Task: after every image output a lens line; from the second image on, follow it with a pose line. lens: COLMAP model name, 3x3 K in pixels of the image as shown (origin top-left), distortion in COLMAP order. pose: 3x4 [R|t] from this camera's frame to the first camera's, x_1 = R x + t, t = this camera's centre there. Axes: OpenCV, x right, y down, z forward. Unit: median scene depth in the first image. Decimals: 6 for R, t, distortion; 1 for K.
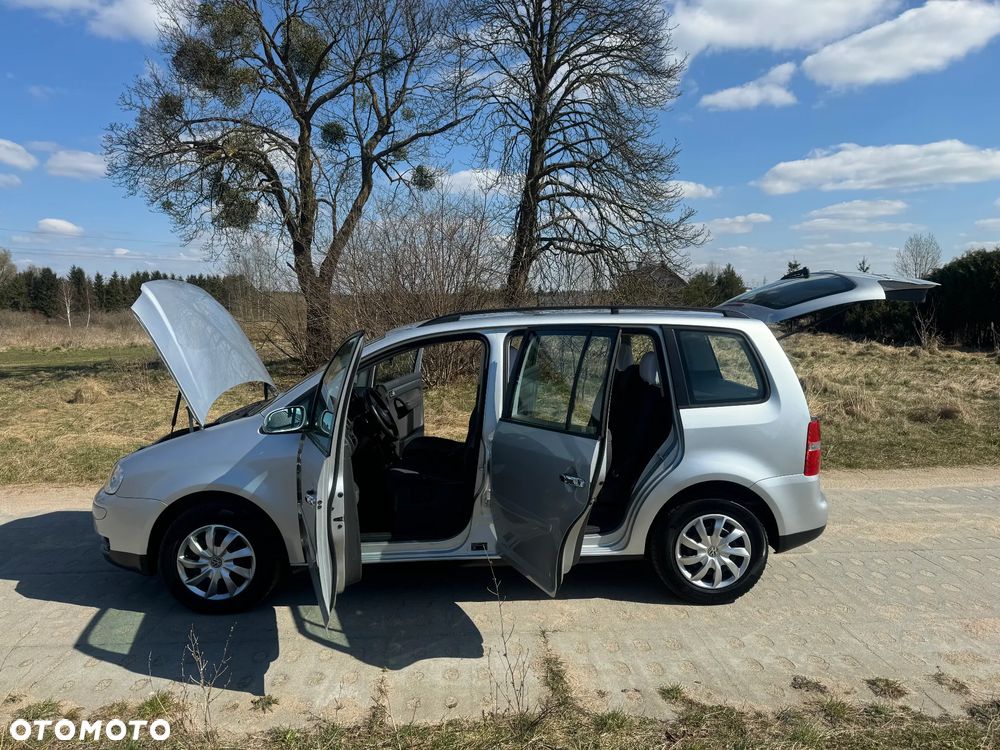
lens RADIAL K [[688.6, 0, 500.7], [0, 688.6, 399.6], [0, 0, 1]] dist [0.059020, -0.074680]
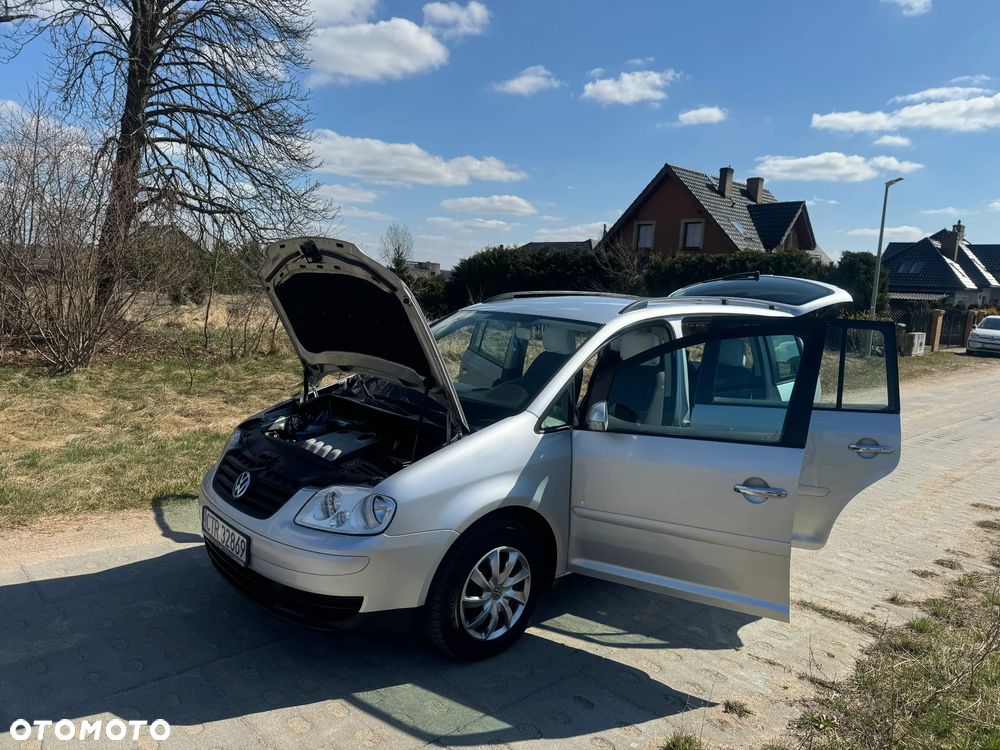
lens RADIAL K [[688.6, 0, 500.7], [0, 688.6, 399.6], [0, 0, 1]] dist [0.059020, -0.074680]
pose [[0.765825, -0.050069, 0.641097, -0.493064], [0.023714, 0.998485, 0.049653, -0.019134], [-0.642612, -0.022823, 0.765852, 0.201020]]
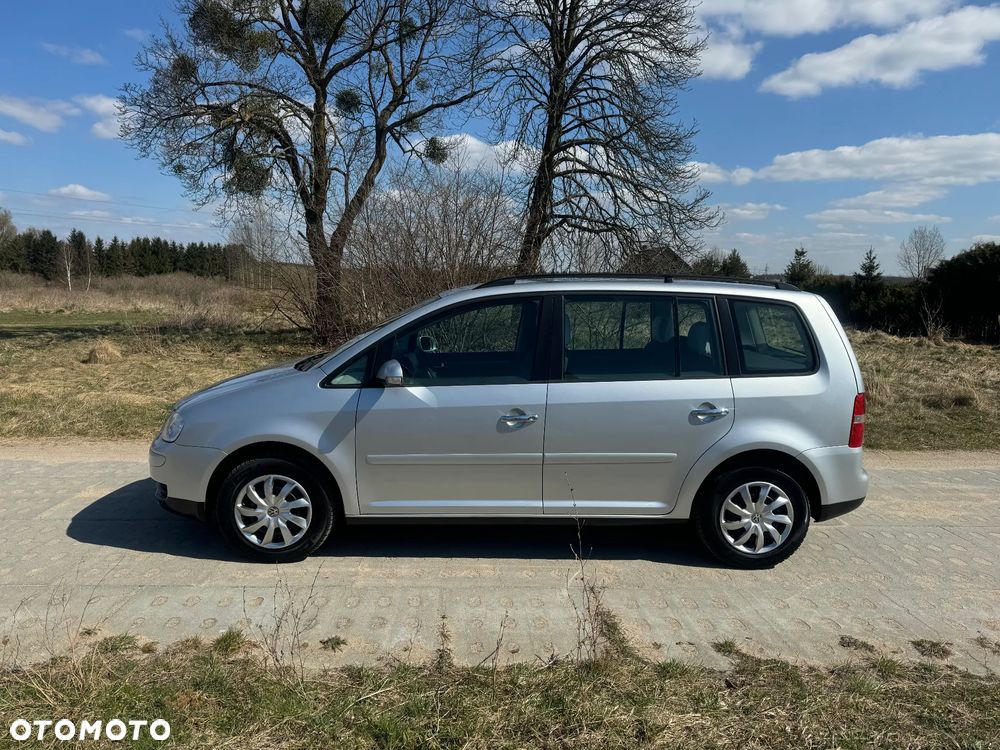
lens RADIAL K [[687.0, 0, 500.1], [0, 687.0, 399.6], [0, 0, 1]] dist [0.047700, -0.058196]
pose [[0.999416, 0.033997, 0.003363, -0.044878], [-0.034085, 0.998939, 0.030964, 0.013984], [-0.002307, -0.031060, 0.999515, -0.008471]]
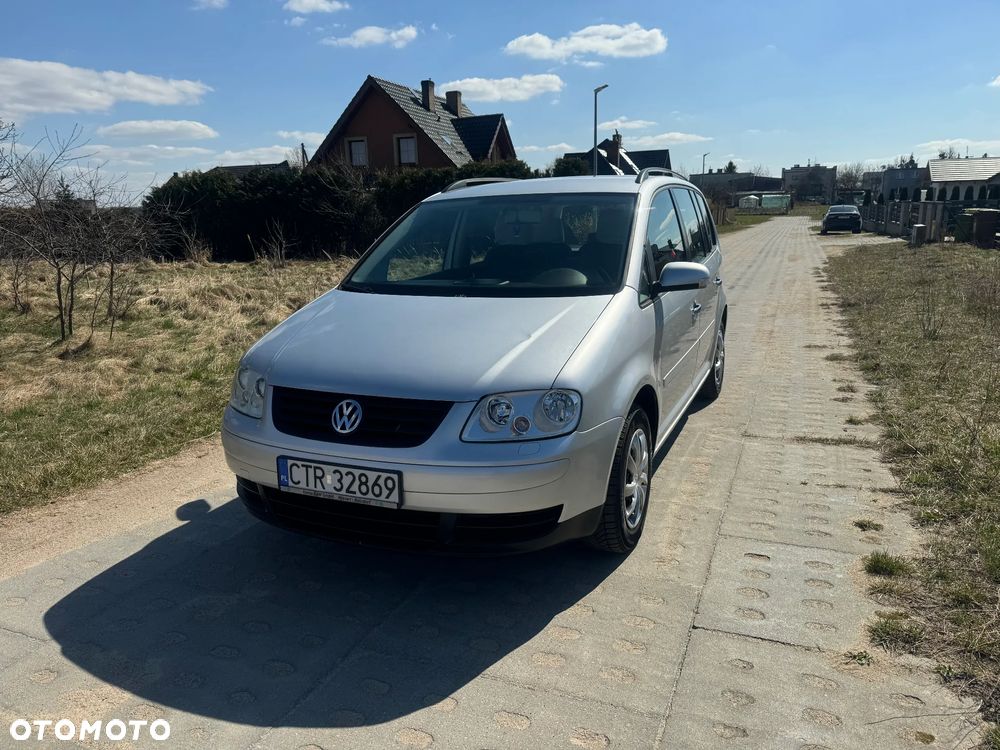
lens RADIAL K [[694.3, 0, 500.0], [0, 694.3, 375.0], [0, 0, 1]] dist [0.079037, -0.095399]
pose [[0.433792, -0.196076, 0.879419, -0.612614], [0.137487, 0.979009, 0.150462, -0.009388], [-0.890461, 0.055639, 0.451644, 0.417209]]
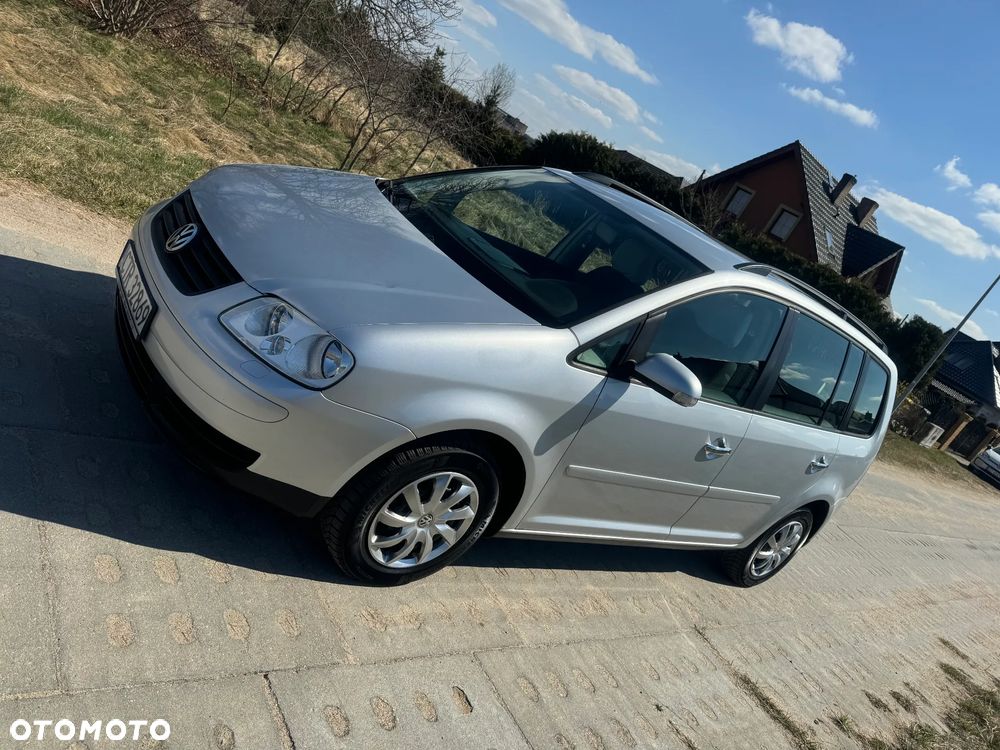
lens RADIAL K [[701.0, 0, 498.8], [0, 701.0, 382.5], [0, 0, 1]] dist [0.005779, 0.000450]
pose [[0.719685, 0.220846, 0.658241, -0.433094], [-0.438350, 0.879747, 0.184104, -0.012637], [-0.538427, -0.421037, 0.729948, 0.296673]]
